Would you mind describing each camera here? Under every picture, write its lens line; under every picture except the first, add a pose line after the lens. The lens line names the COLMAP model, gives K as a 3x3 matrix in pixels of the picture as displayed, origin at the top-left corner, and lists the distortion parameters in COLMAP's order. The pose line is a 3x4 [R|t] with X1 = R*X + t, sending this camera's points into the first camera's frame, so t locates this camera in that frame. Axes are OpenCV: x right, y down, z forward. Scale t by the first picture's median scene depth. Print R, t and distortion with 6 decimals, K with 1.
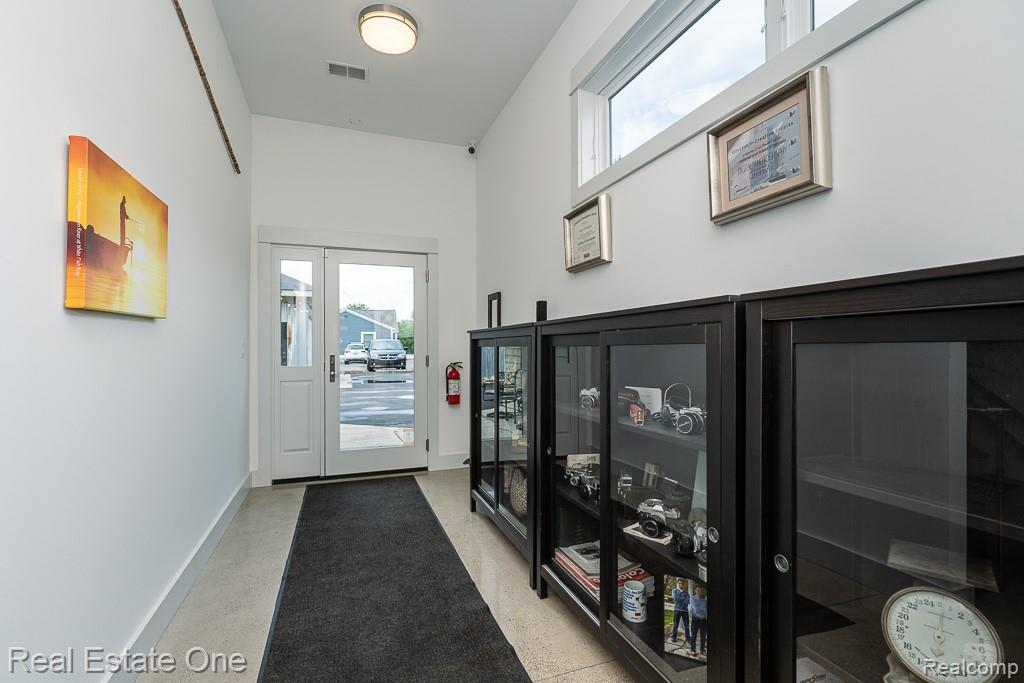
lens RADIAL K [[461.4, 0, 511.3], [0, 461.4, 345.5], [0, 0, 1]] dist [-0.004868, 0.002000]
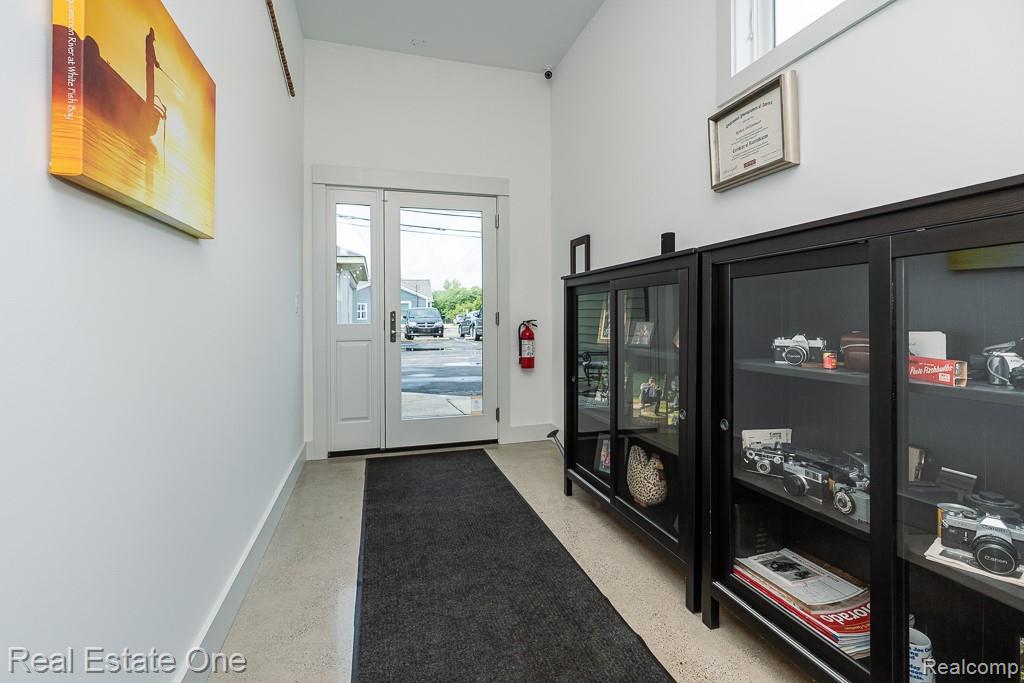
lens RADIAL K [[461.4, 0, 511.6], [0, 461.4, 316.0], [0, 0, 1]] dist [-0.004868, 0.002000]
pose [[0.997756, -0.005135, -0.066753, -0.161619], [0.005260, 0.999985, 0.001689, 0.045794], [0.066744, -0.002036, 0.997768, 0.211982]]
